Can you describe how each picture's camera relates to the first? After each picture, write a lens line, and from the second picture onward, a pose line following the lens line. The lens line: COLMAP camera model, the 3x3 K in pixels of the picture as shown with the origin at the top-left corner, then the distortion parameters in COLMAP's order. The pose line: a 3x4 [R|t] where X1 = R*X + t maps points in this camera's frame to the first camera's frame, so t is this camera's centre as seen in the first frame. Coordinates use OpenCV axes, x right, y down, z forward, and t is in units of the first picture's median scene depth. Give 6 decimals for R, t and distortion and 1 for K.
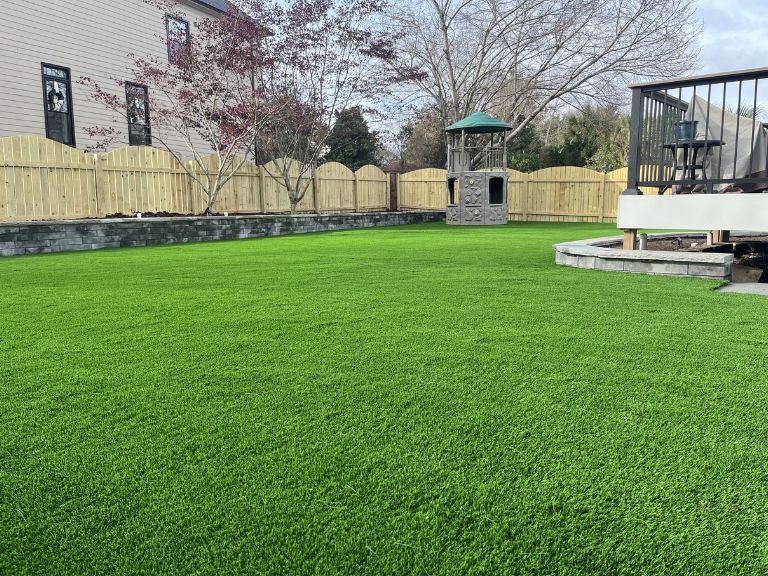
lens RADIAL K [[592.4, 0, 394.2], [0, 592.4, 287.3], [0, 0, 1]] dist [0.053265, -0.069022]
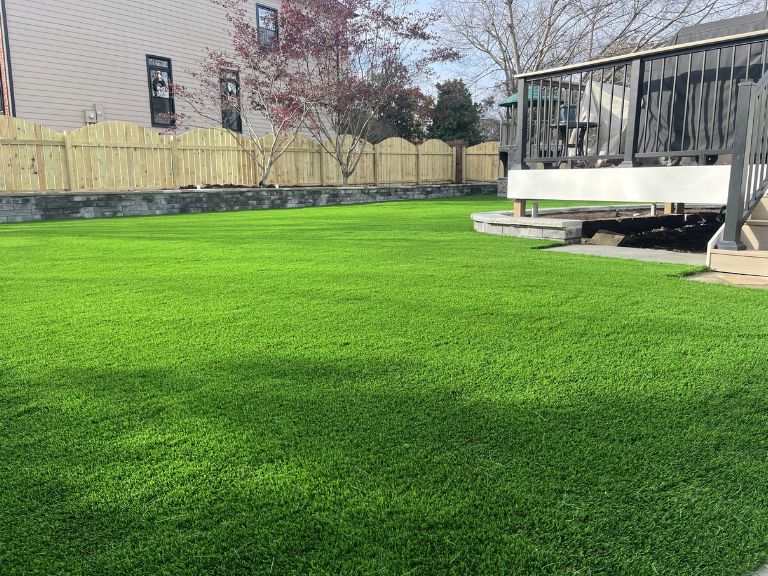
lens RADIAL K [[592.4, 0, 390.0], [0, 592.4, 289.5], [0, 0, 1]] dist [0.053265, -0.069022]
pose [[0.979185, 0.036805, -0.199605, 0.143810], [-0.027174, 0.998340, 0.050780, 0.010227], [0.201142, -0.044299, 0.978560, -0.076761]]
